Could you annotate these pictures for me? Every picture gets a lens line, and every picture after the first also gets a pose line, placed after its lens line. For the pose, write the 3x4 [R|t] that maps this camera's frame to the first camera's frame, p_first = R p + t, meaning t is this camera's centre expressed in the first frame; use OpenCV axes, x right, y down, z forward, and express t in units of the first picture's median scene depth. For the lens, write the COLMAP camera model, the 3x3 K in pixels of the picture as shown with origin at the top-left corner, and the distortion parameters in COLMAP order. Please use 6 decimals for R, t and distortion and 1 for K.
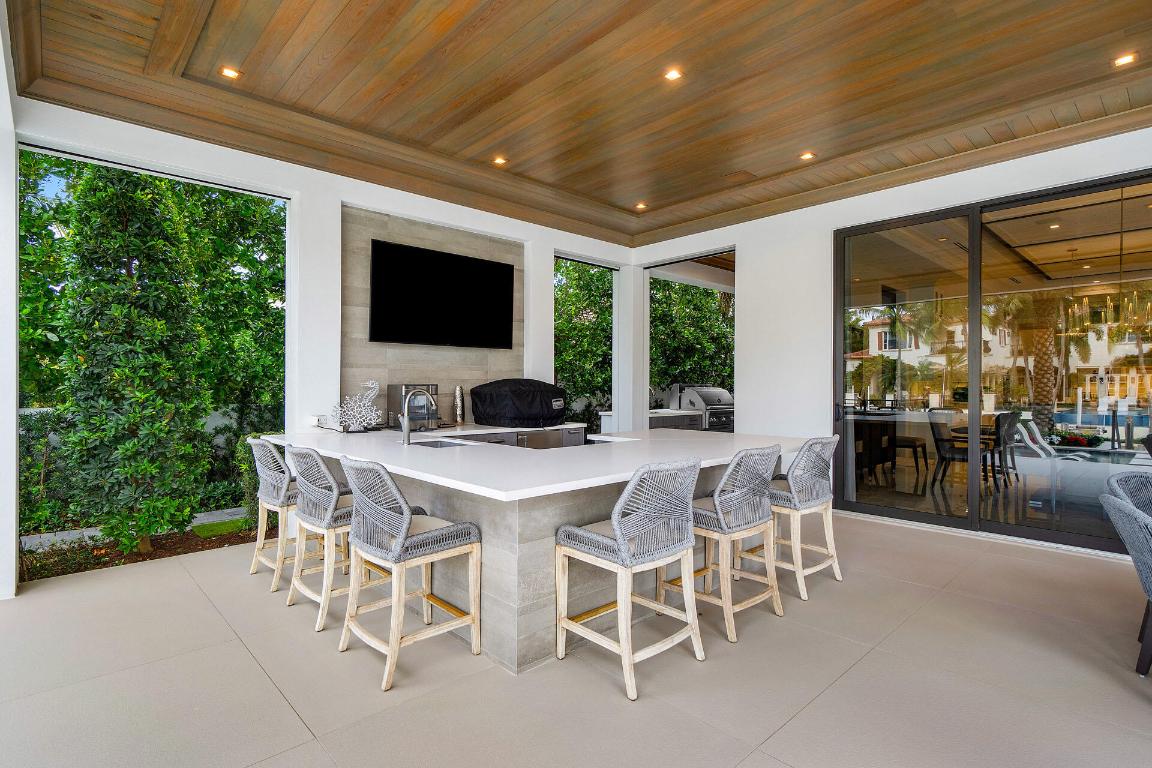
lens RADIAL K [[567.5, 0, 576.0], [0, 567.5, 384.0], [0, 0, 1]] dist [0.000186, -0.000002]
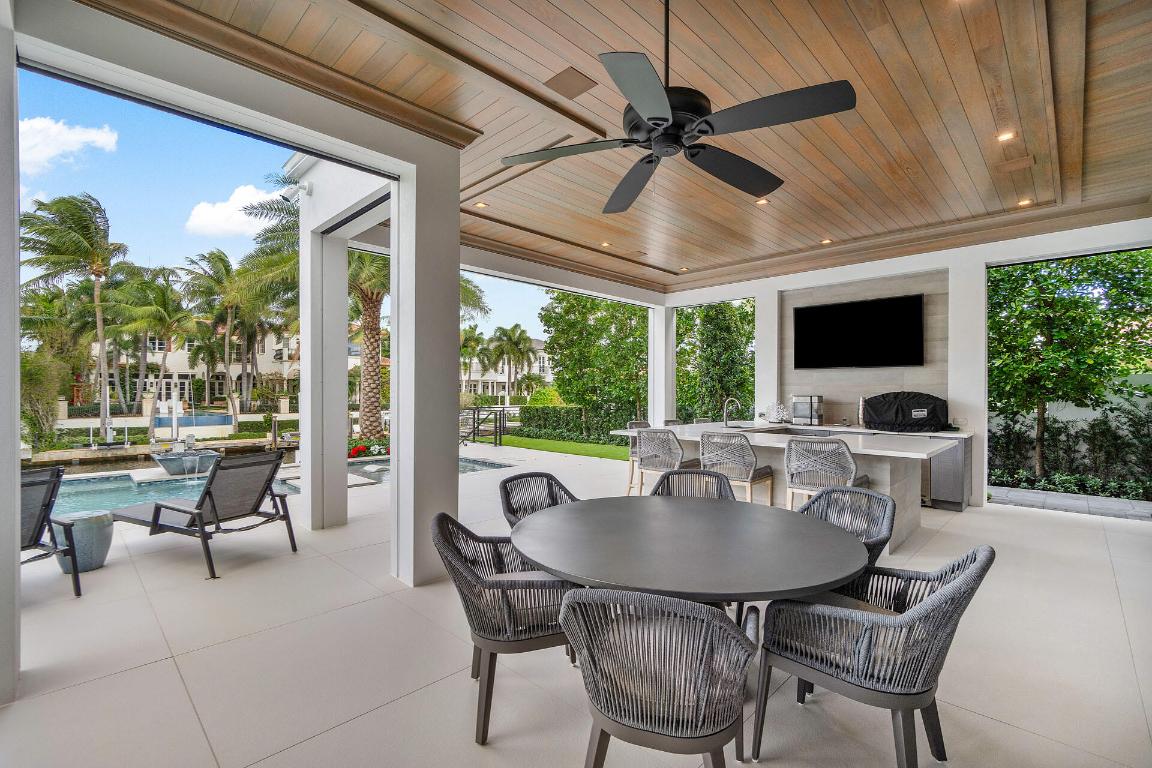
lens RADIAL K [[503.1, 0, 572.0], [0, 503.1, 392.3], [0, 0, 1]] dist [-0.000400, 0.000047]
pose [[0.035401, 0.001490, -0.999372, 0.972930], [-0.000949, 0.999998, 0.001457, -0.010317], [0.999373, 0.000897, 0.035402, 0.273537]]
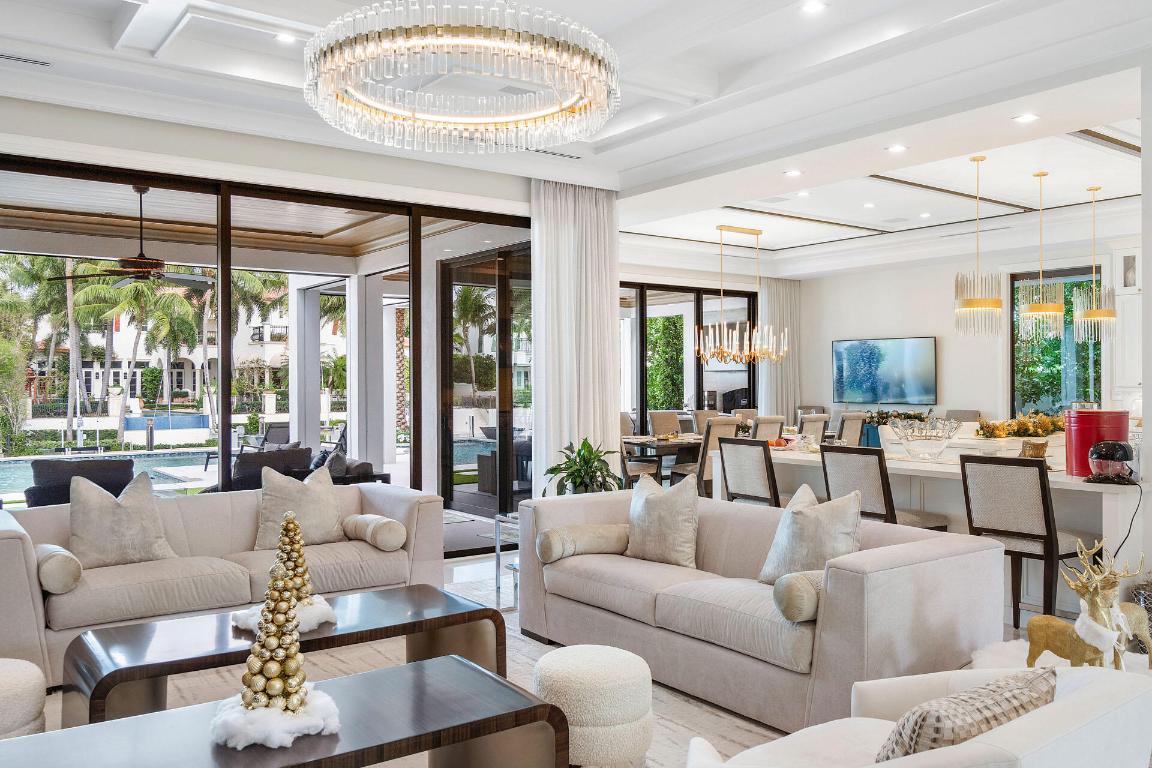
lens RADIAL K [[935.5, 0, 577.5], [0, 935.5, 353.6], [0, 0, 1]] dist [-0.003610, -0.005508]
pose [[-0.118782, -0.028318, -0.992516, 2.143374], [0.002963, 0.999579, -0.028874, -0.026097], [0.992916, -0.006370, -0.118648, 0.602042]]
